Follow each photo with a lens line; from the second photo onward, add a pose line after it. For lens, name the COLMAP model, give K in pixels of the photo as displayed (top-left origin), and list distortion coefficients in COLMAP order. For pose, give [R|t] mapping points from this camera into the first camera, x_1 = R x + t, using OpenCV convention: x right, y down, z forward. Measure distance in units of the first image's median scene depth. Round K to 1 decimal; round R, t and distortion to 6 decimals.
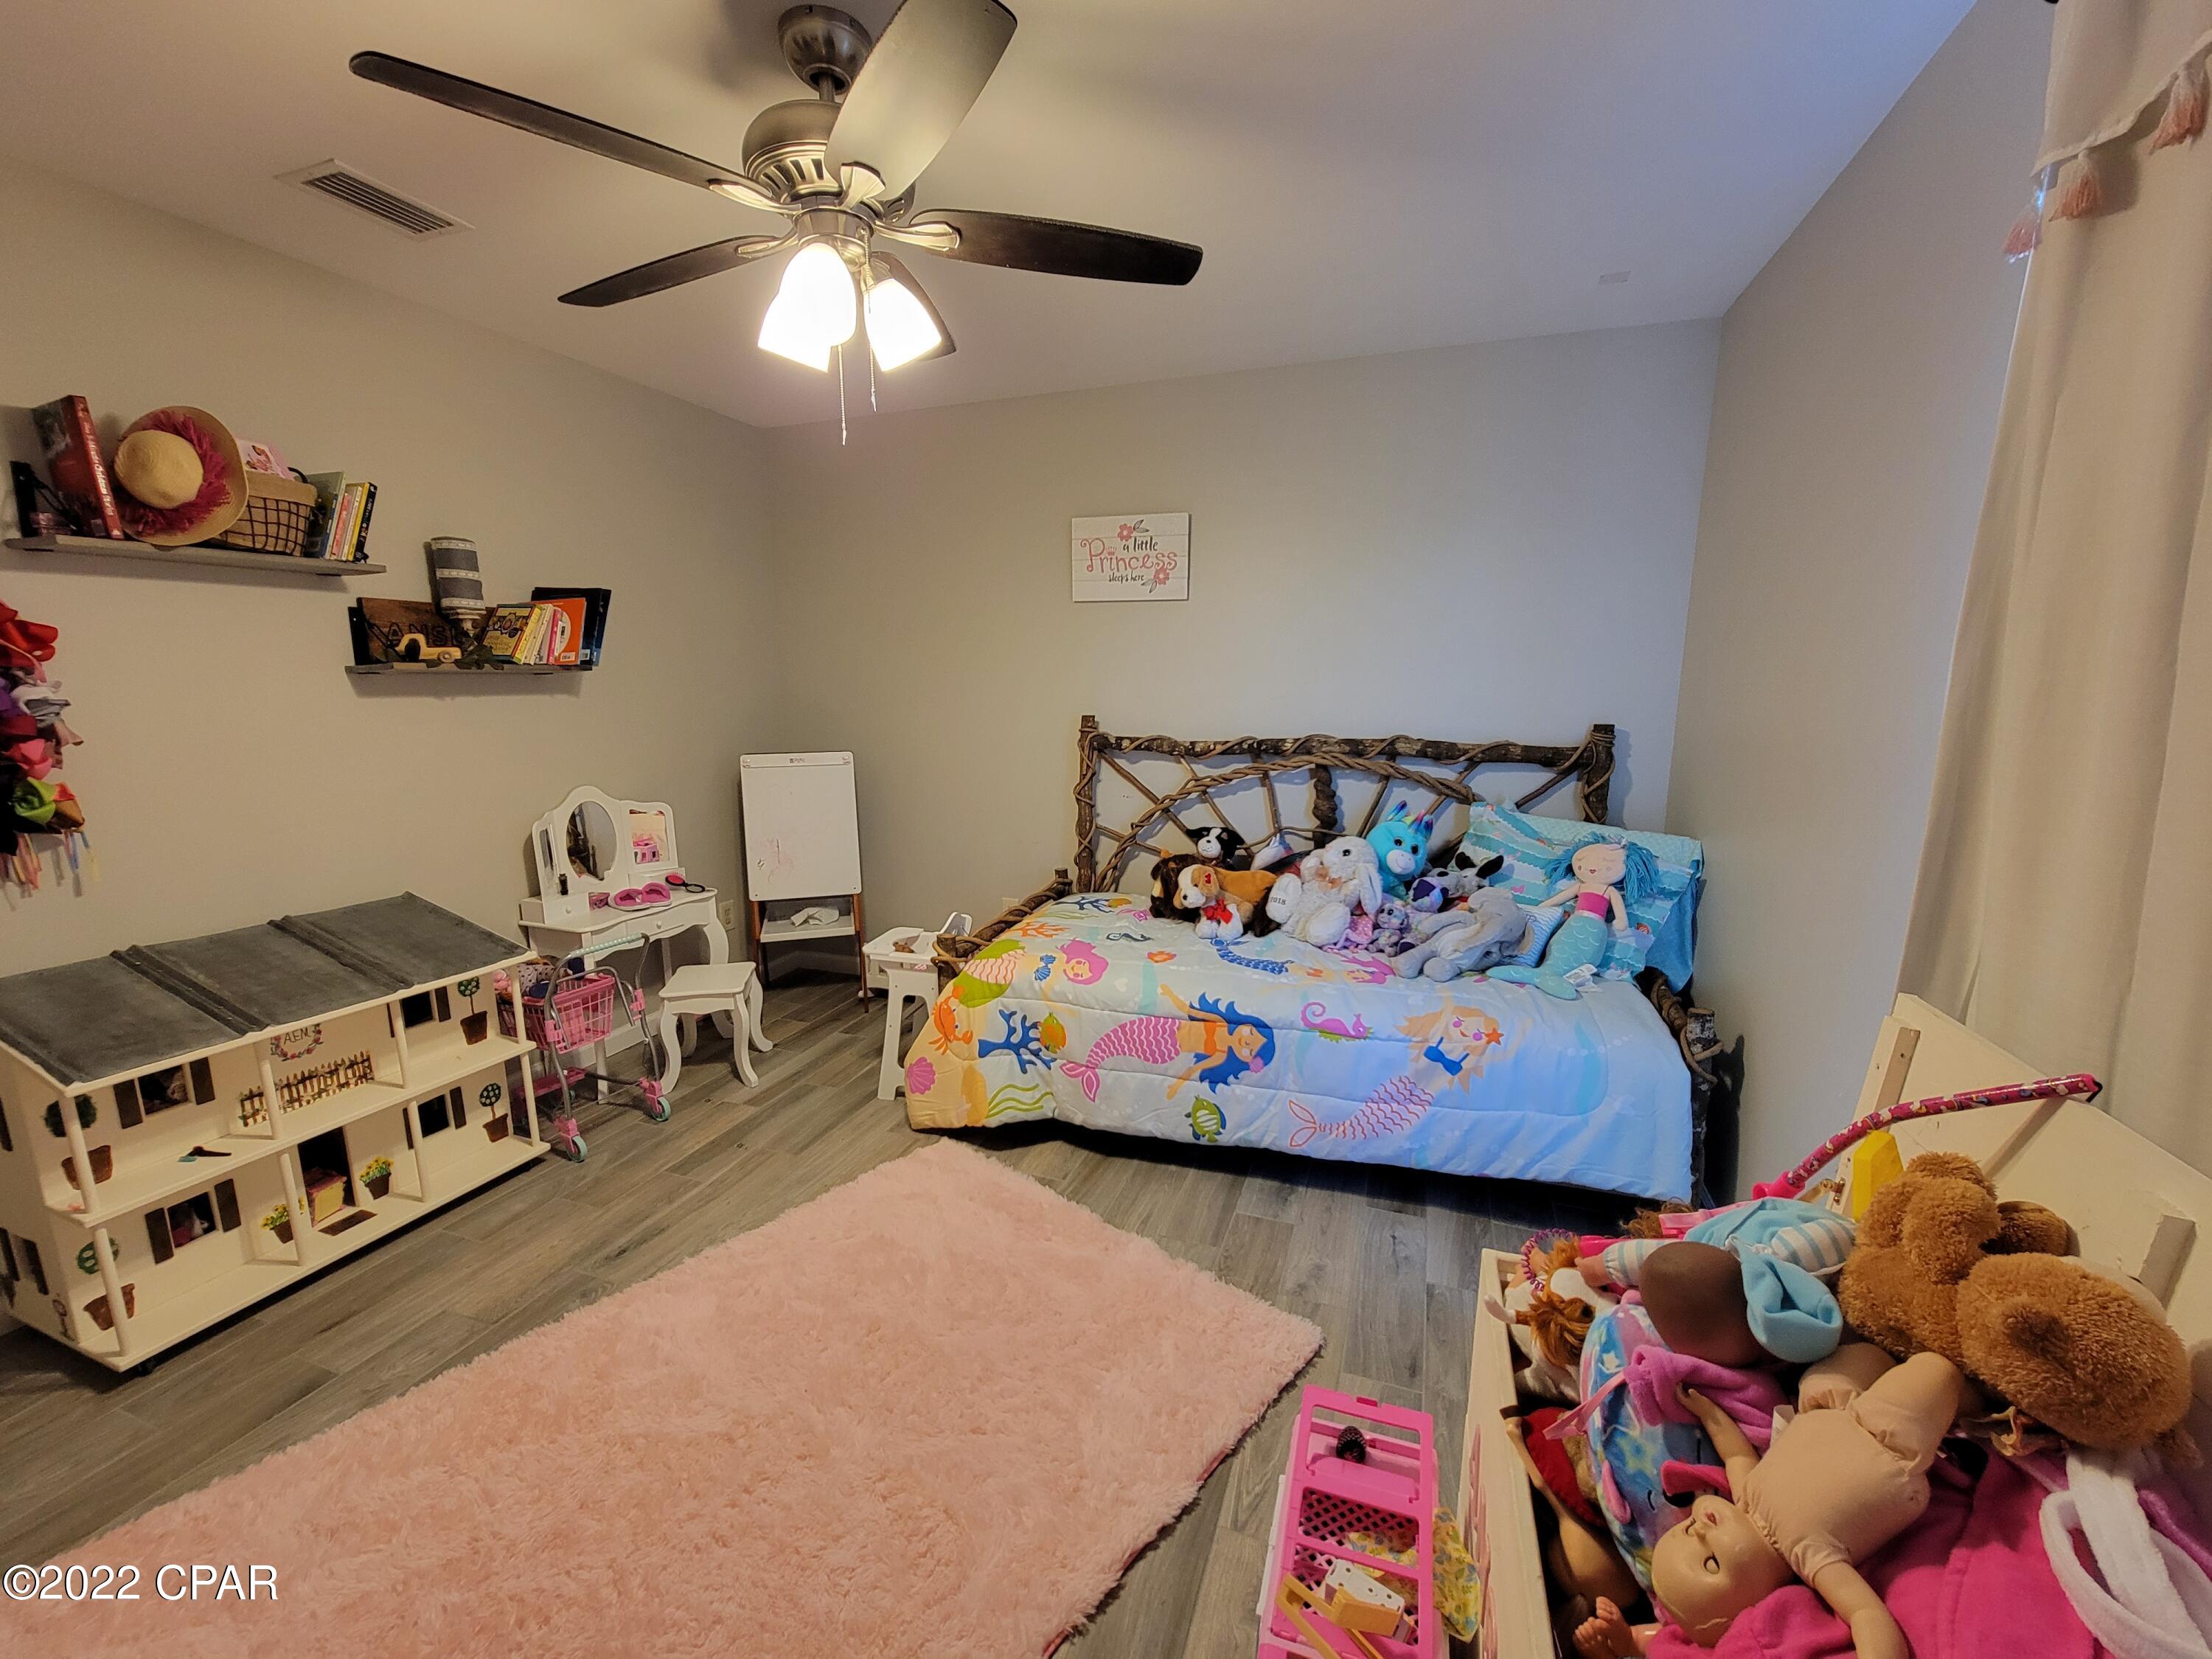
lens RADIAL K [[901.9, 0, 1100.6], [0, 901.9, 839.5], [0, 0, 1]] dist [-0.006582, -0.000375]
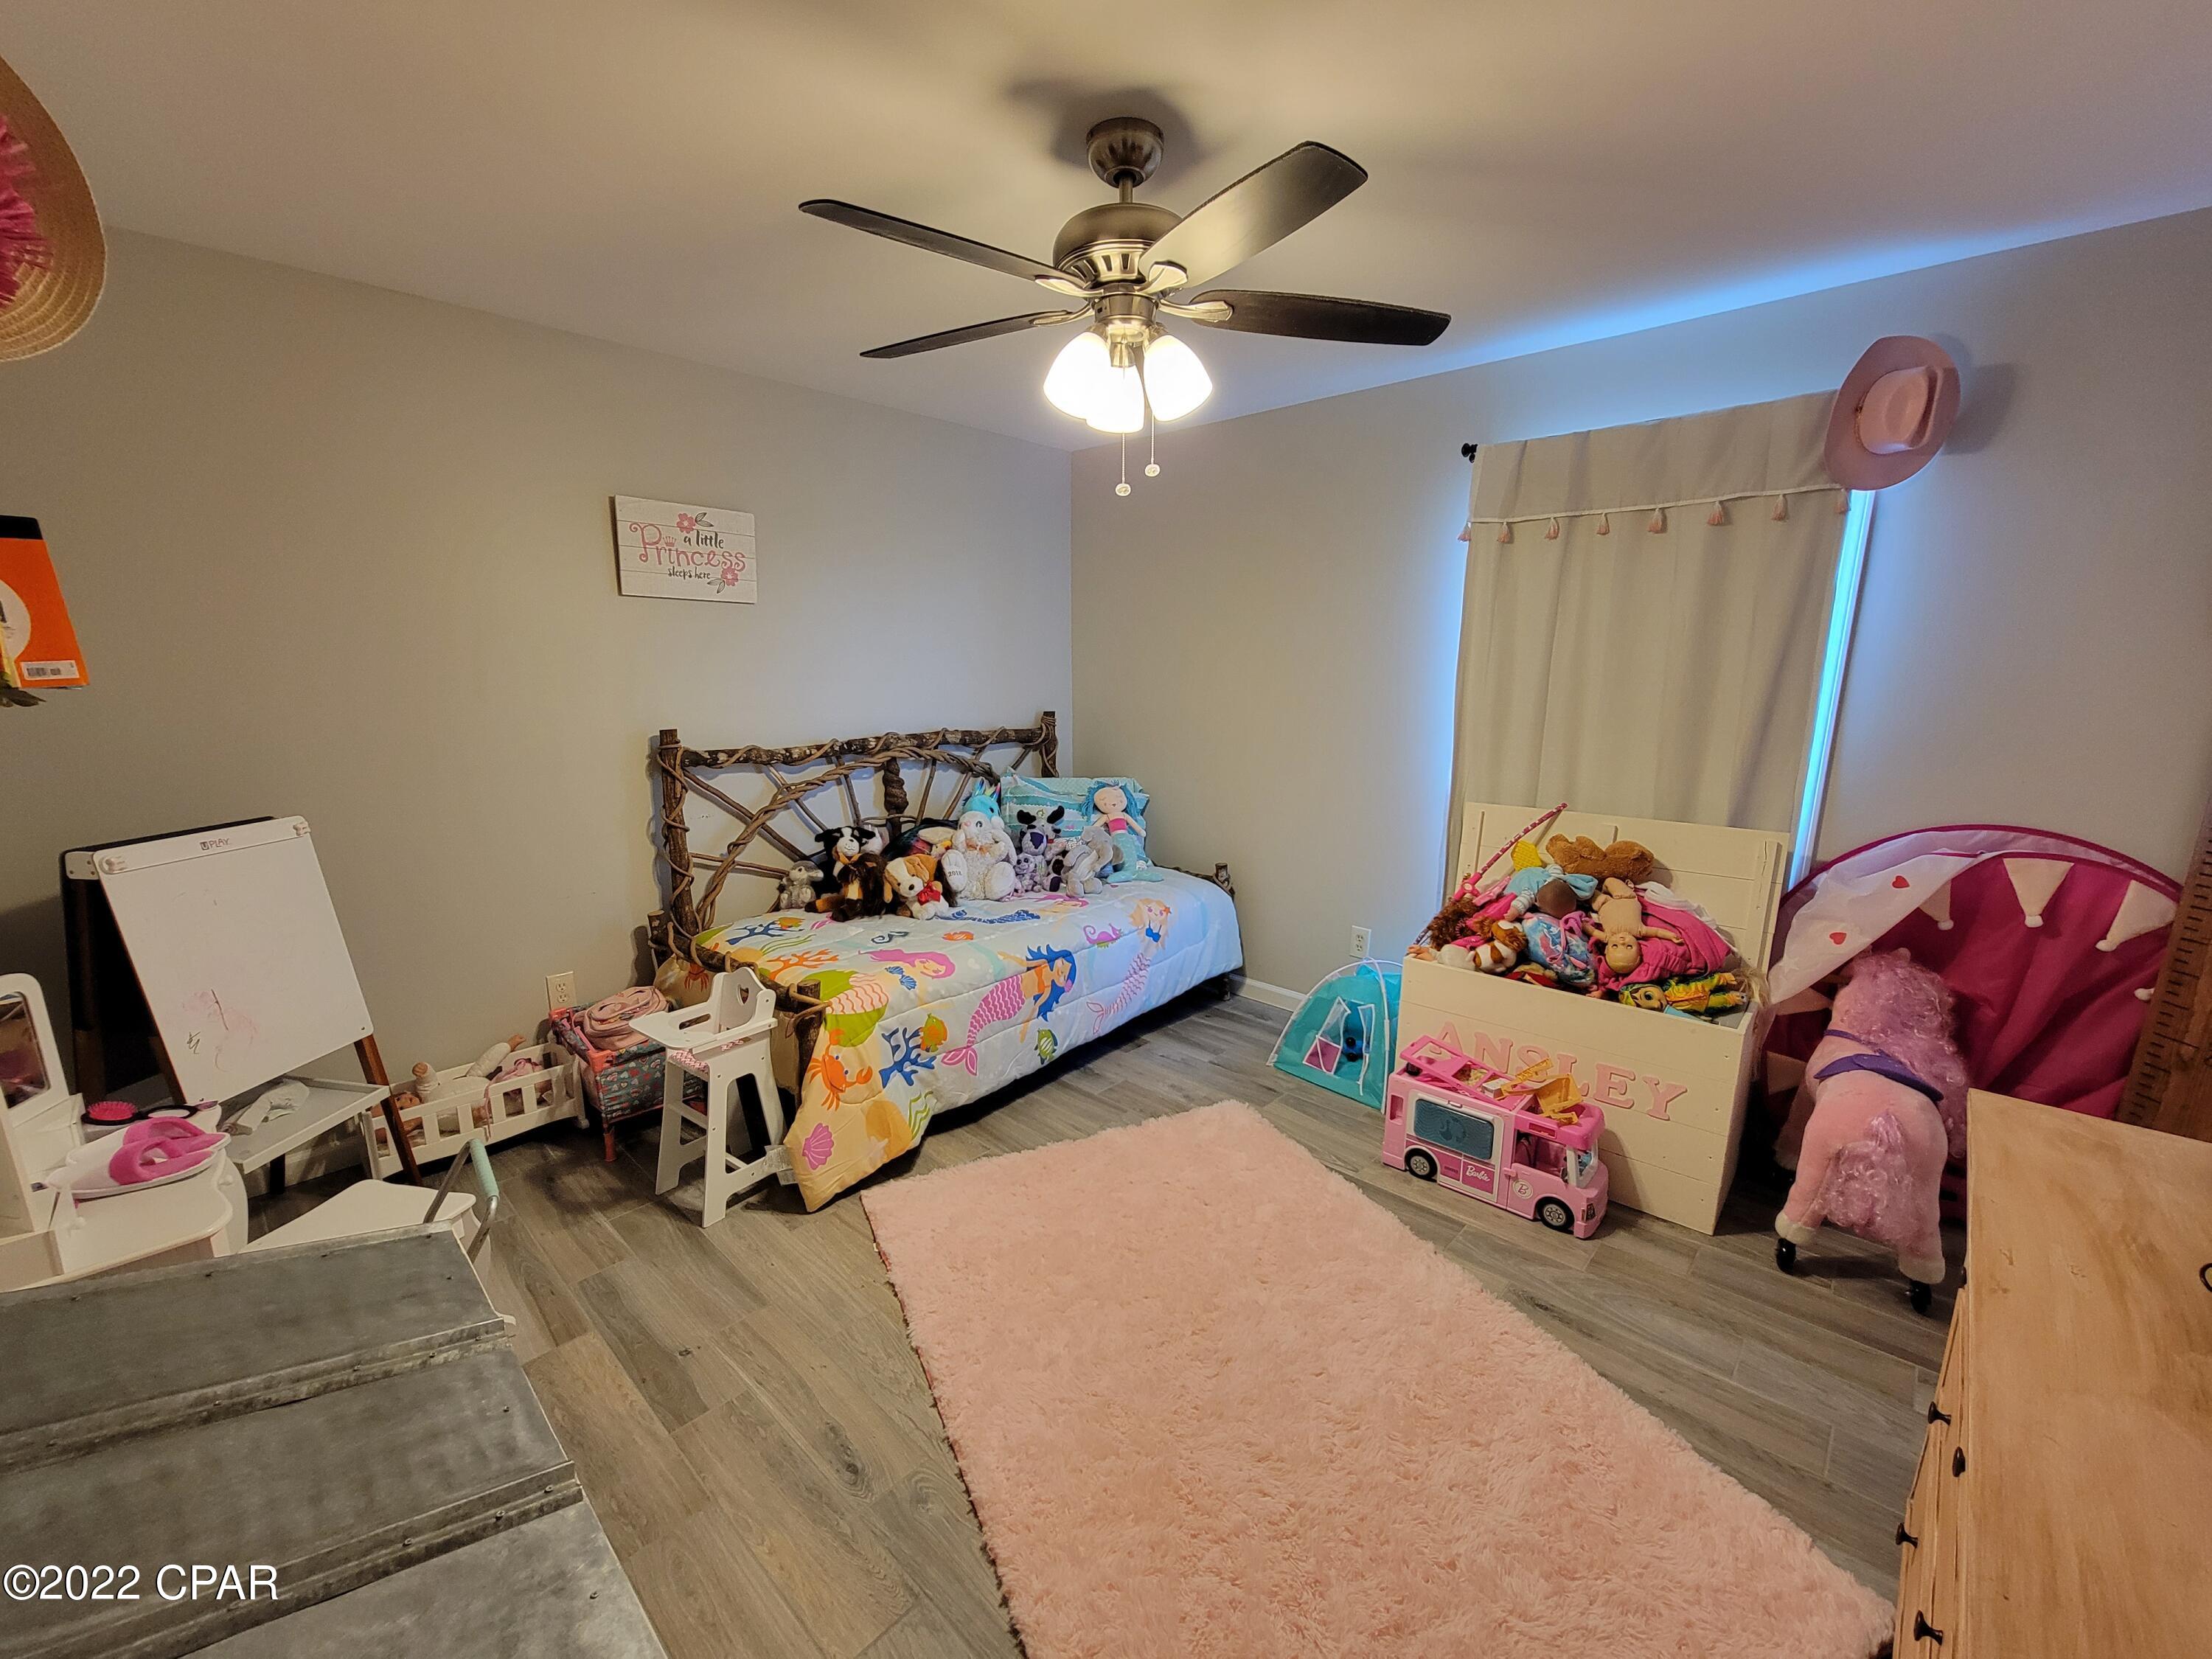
lens RADIAL K [[901.9, 0, 1106.5], [0, 901.9, 840.3], [0, 0, 1]] dist [-0.006582, -0.000375]
pose [[0.385130, -0.174884, 0.906140, -0.779205], [0.160725, 0.979586, 0.120747, -0.084282], [-0.908759, 0.099136, 0.405376, 0.334422]]
